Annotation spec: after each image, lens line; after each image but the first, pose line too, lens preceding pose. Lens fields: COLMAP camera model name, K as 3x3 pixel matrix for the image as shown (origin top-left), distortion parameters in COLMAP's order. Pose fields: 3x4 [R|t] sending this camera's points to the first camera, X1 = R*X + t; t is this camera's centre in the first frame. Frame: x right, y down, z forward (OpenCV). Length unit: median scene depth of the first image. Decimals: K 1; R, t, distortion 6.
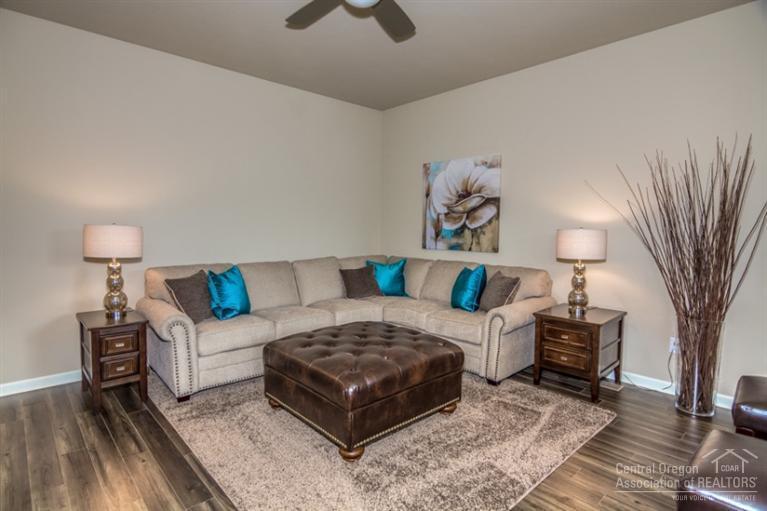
lens RADIAL K [[402.3, 0, 380.3], [0, 402.3, 252.2], [0, 0, 1]] dist [0.003403, -0.000748]
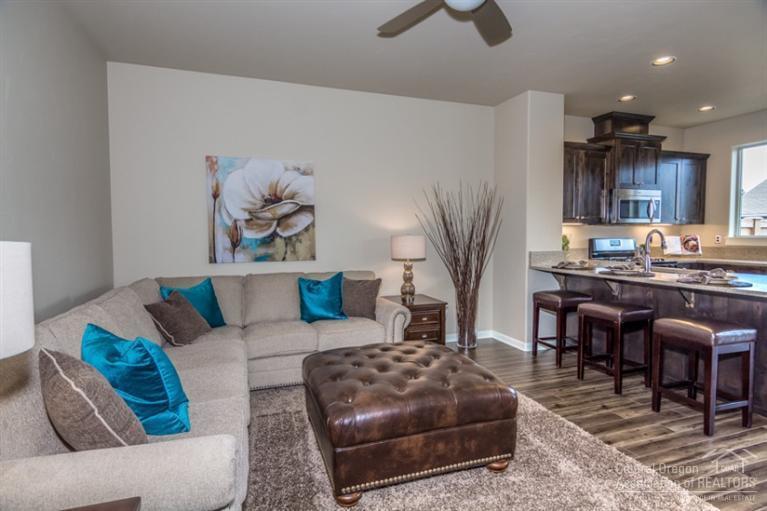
lens RADIAL K [[402.3, 0, 380.3], [0, 402.3, 252.2], [0, 0, 1]] dist [0.003403, -0.000748]
pose [[0.399241, -0.051638, 0.915391, -0.538270], [0.066983, 0.997387, 0.027049, -0.033015], [-0.914396, 0.050517, 0.401657, 0.421468]]
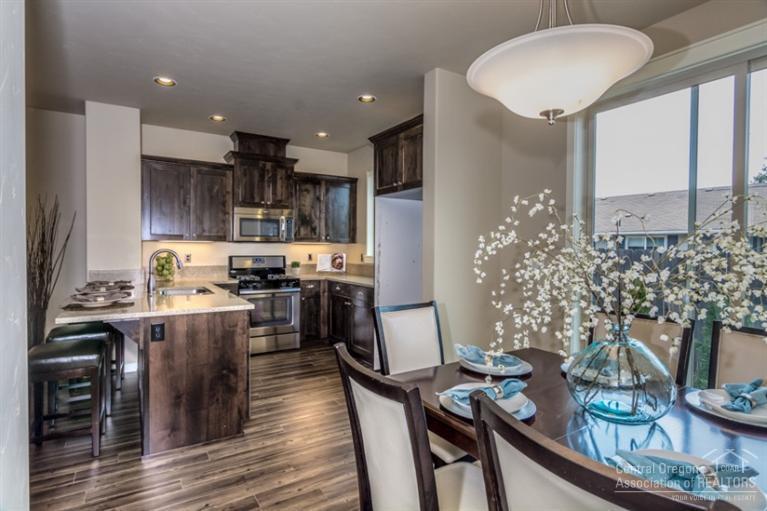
lens RADIAL K [[402.3, 0, 380.3], [0, 402.3, 252.2], [0, 0, 1]] dist [0.003403, -0.000748]
pose [[0.187979, -0.021409, 0.981940, -0.270968], [0.057886, 0.998266, 0.010684, 0.003642], [-0.980466, 0.054832, 0.188892, -0.360636]]
